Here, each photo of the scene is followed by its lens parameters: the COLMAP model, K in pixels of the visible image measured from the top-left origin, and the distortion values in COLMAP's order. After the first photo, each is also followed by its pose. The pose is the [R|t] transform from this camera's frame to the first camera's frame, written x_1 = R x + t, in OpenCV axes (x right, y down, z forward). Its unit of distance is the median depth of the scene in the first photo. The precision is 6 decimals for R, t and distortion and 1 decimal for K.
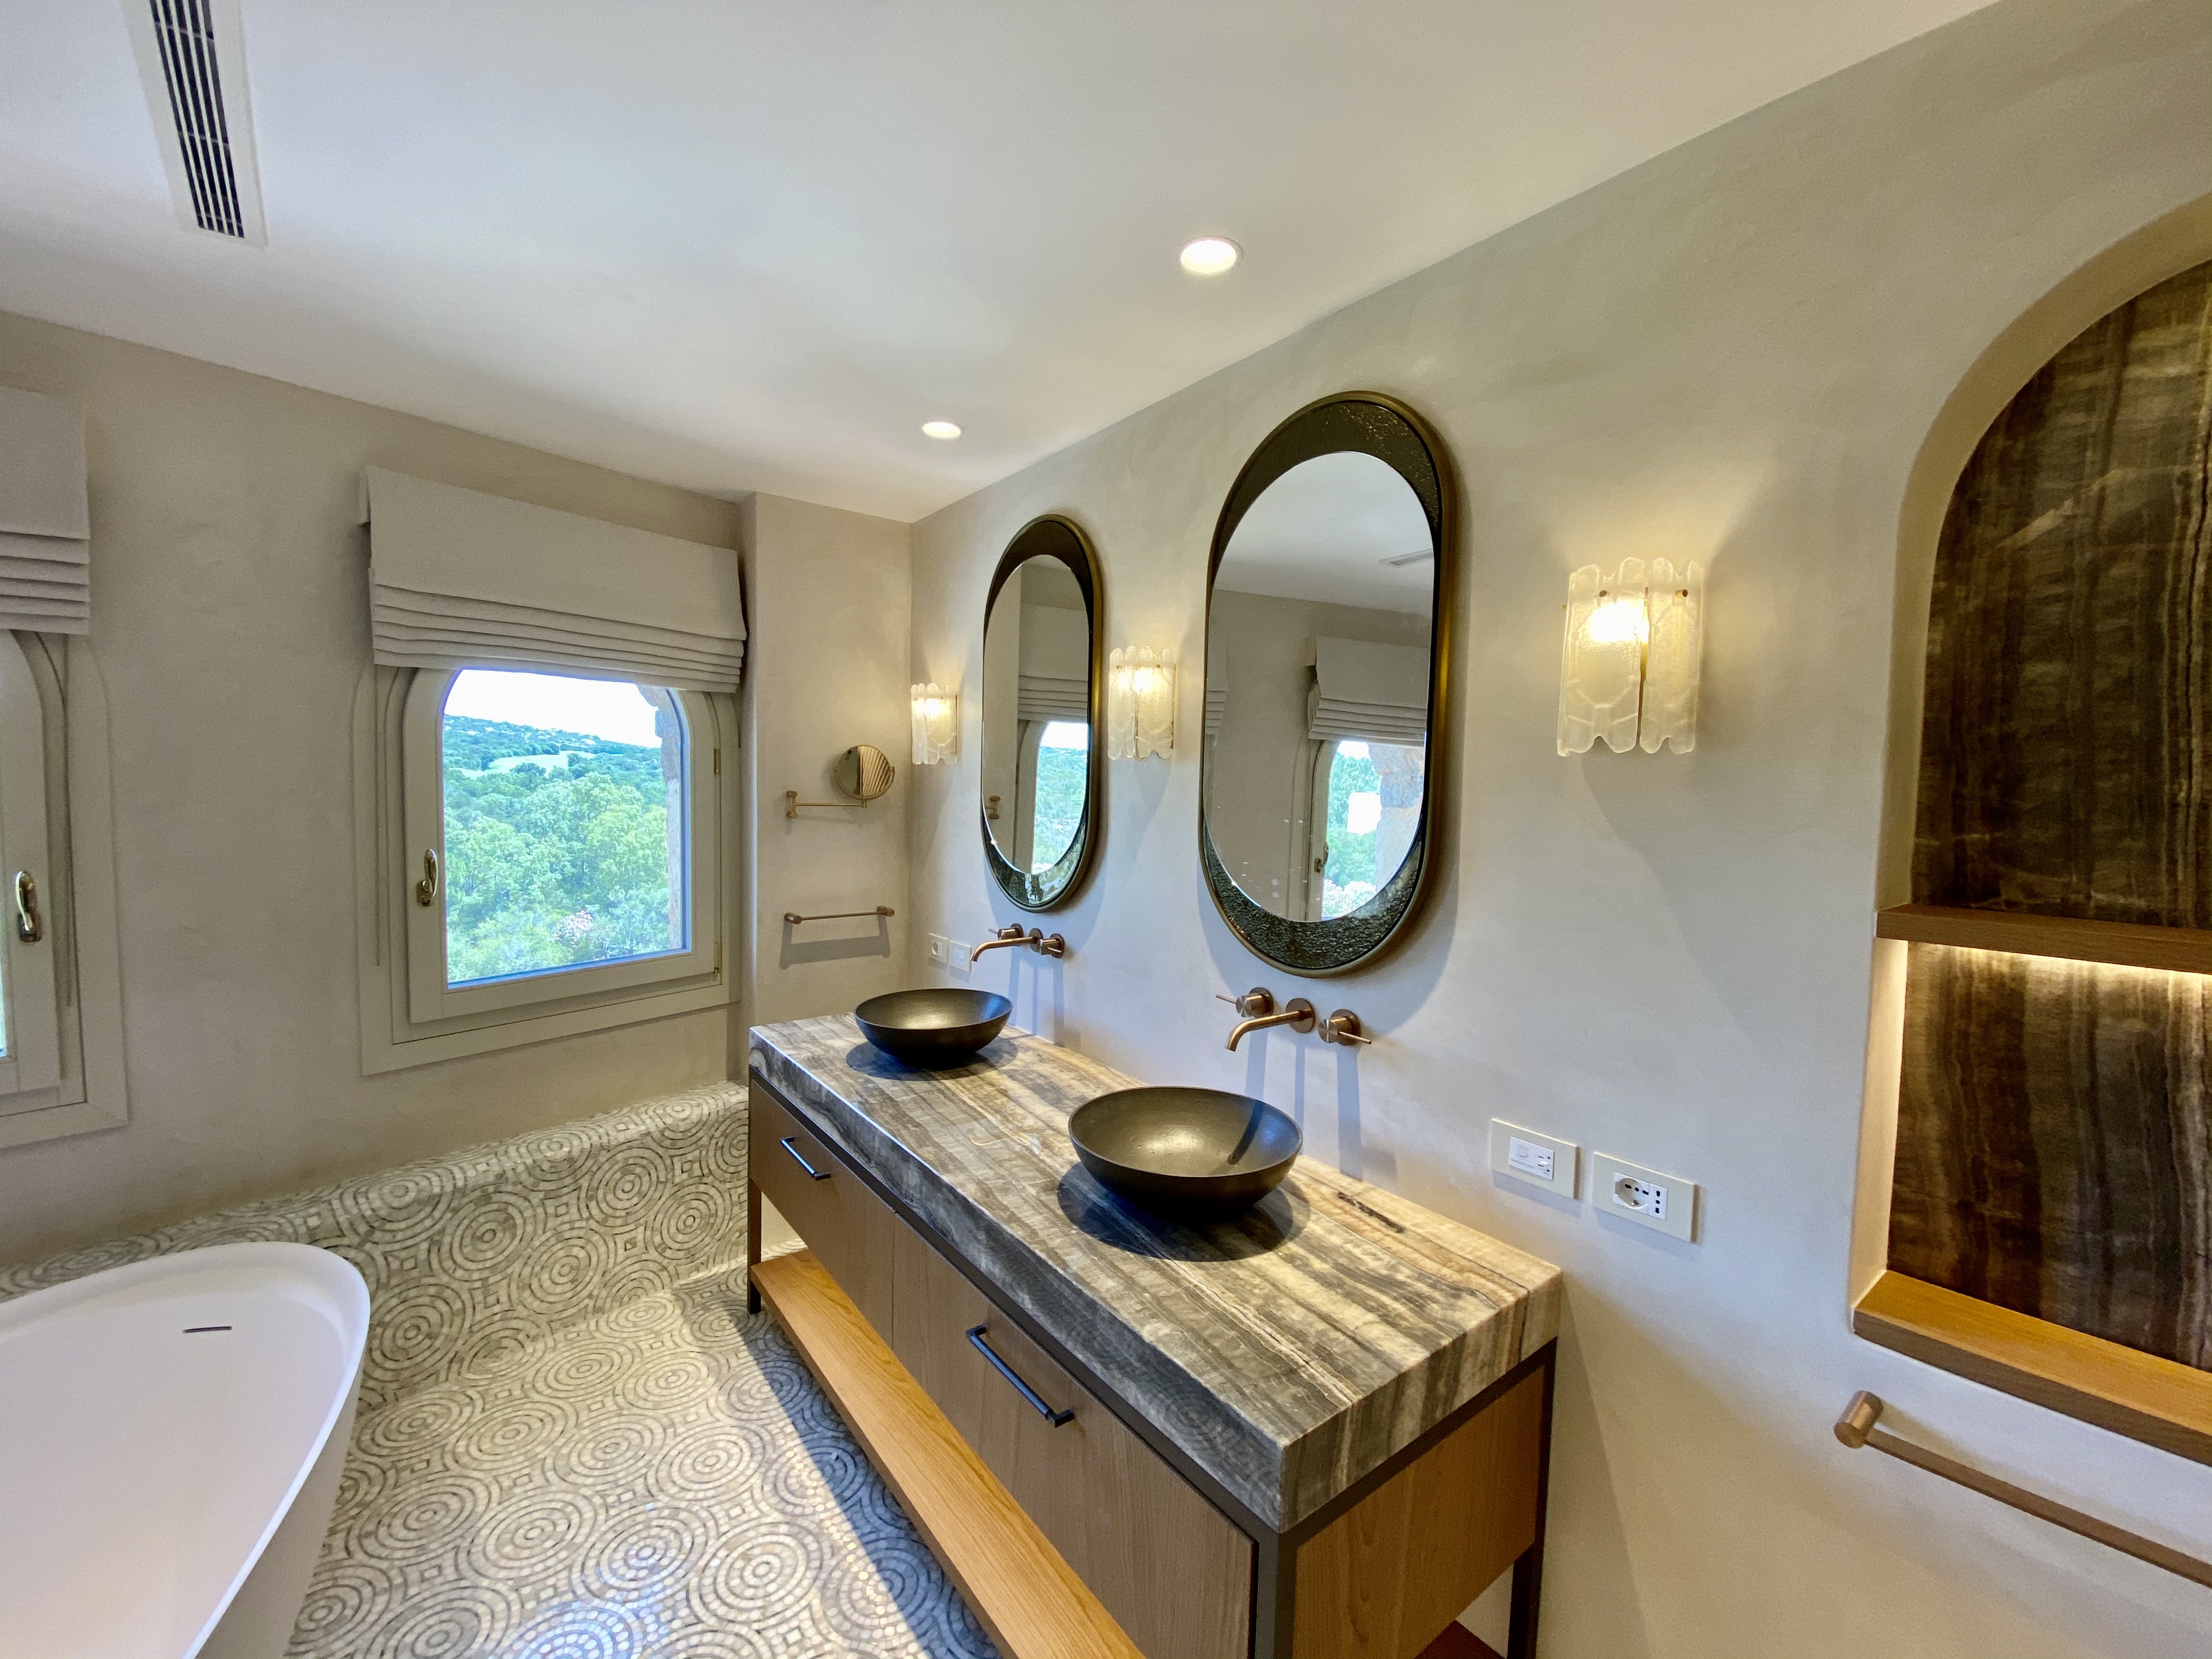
lens RADIAL K [[905.7, 0, 1103.0], [0, 905.7, 830.8], [0, 0, 1]] dist [-0.001631, -0.000222]
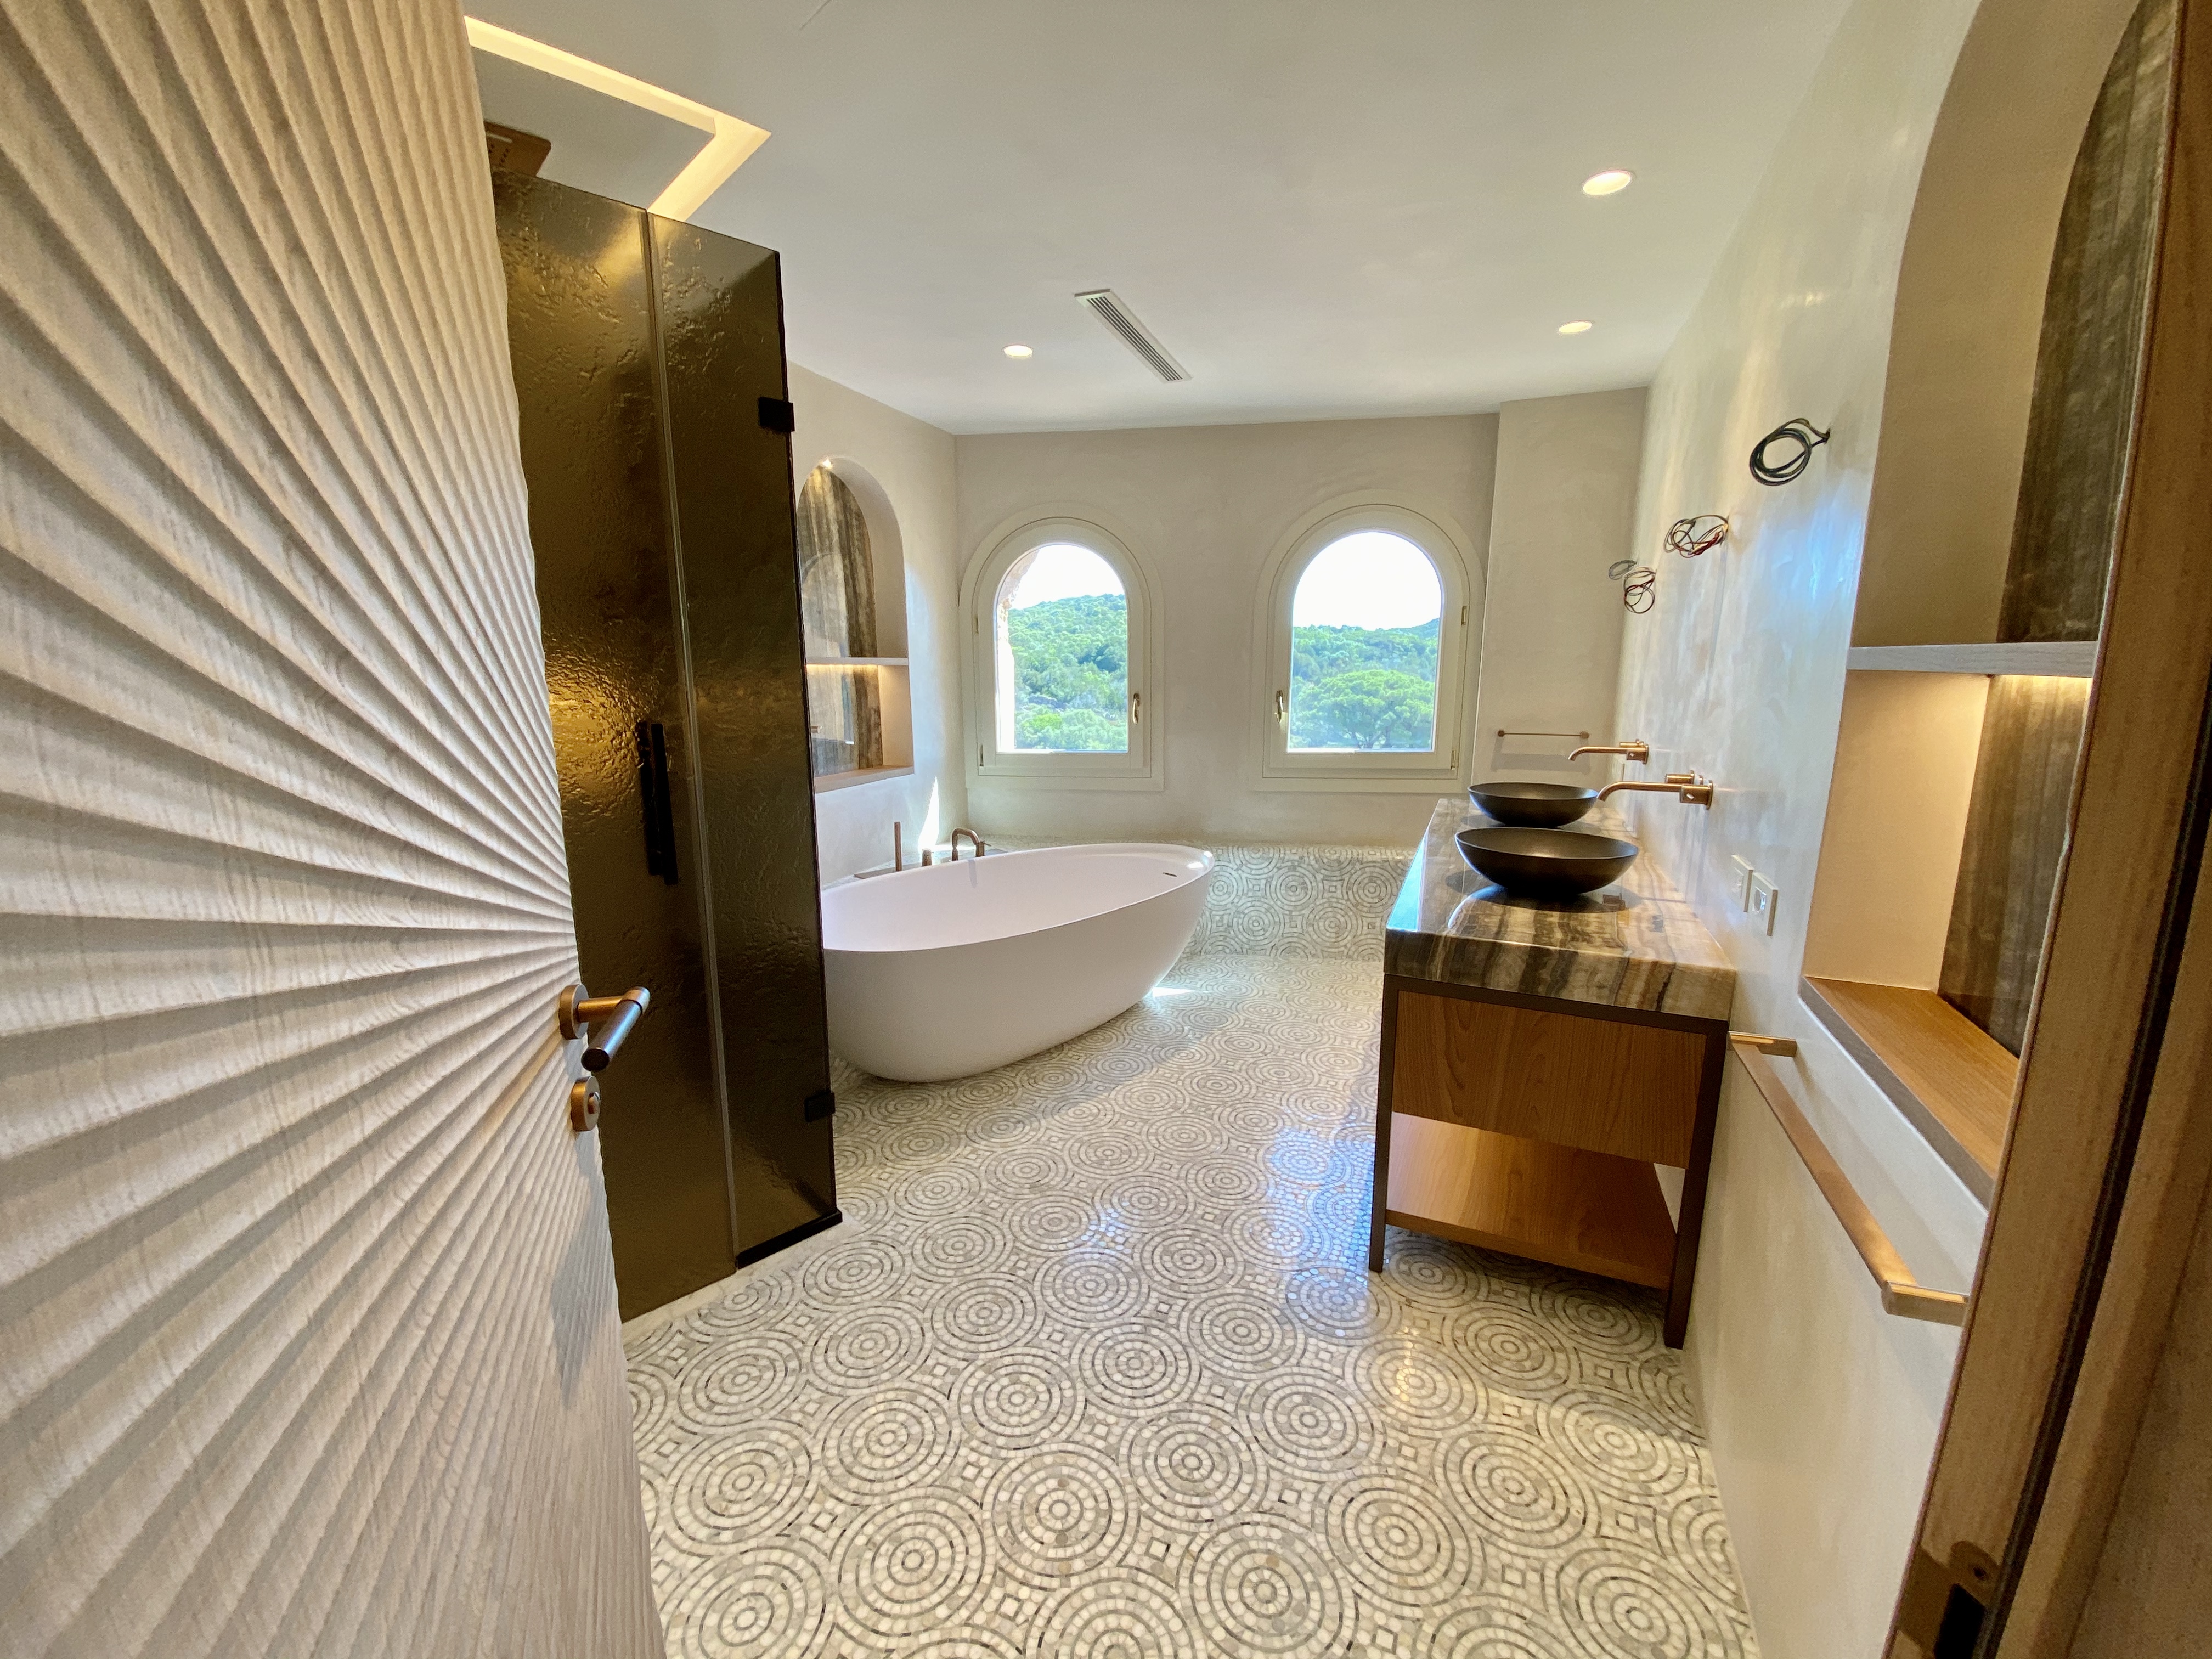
lens RADIAL K [[905.7, 0, 1107.7], [0, 905.7, 832.2], [0, 0, 1]] dist [-0.001631, -0.000222]
pose [[0.502378, 0.142460, -0.852831, 0.687293], [-0.031945, 0.988718, 0.146341, 0.086290], [0.864058, -0.046275, 0.501261, -0.232016]]
